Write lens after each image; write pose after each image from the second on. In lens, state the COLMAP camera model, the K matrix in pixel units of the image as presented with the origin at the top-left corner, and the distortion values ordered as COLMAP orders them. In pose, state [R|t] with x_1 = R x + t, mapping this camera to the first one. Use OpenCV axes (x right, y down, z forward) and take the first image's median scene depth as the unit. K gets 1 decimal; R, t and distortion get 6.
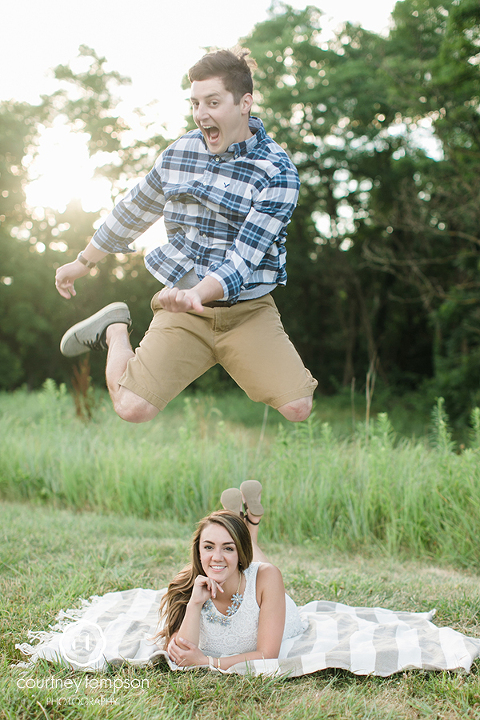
lens RADIAL K [[1205.3, 0, 252.6], [0, 1205.3, 359.0], [0, 0, 1]] dist [0.016426, 0.038923]
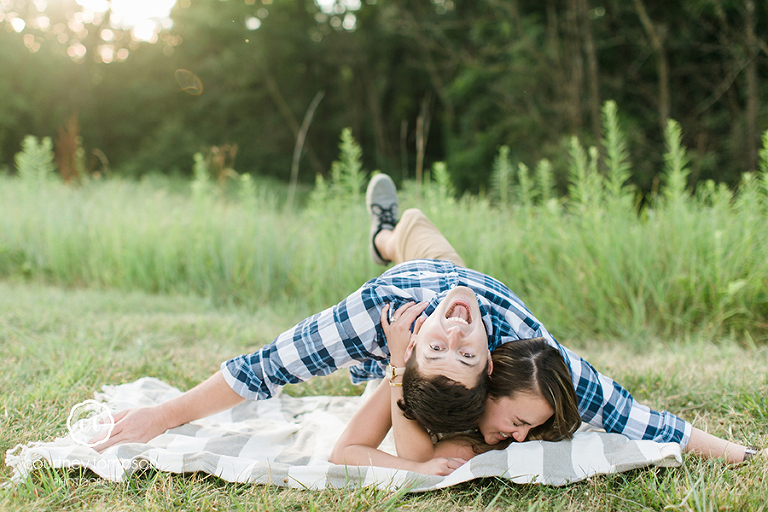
lens RADIAL K [[1127.0, 0, 364.0], [0, 1127.0, 222.0], [0, 0, 1]] dist [0.029729, -0.017103]
pose [[0.993034, -0.010250, 0.117379, -0.034601], [0.005141, 0.999029, 0.043750, 0.047496], [-0.117713, -0.042841, 0.992123, 0.210115]]
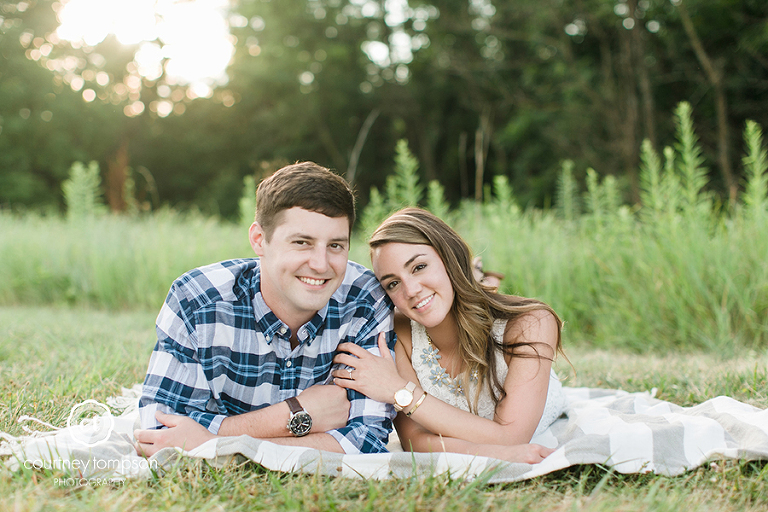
lens RADIAL K [[1077.8, 0, 384.0], [0, 1077.8, 256.0], [0, 0, 1]] dist [0.015662, 0.018985]
pose [[0.995883, -0.013179, 0.089688, -0.031348], [0.012328, 0.999874, 0.010029, 0.082775], [-0.089809, -0.008882, 0.995919, 0.276553]]
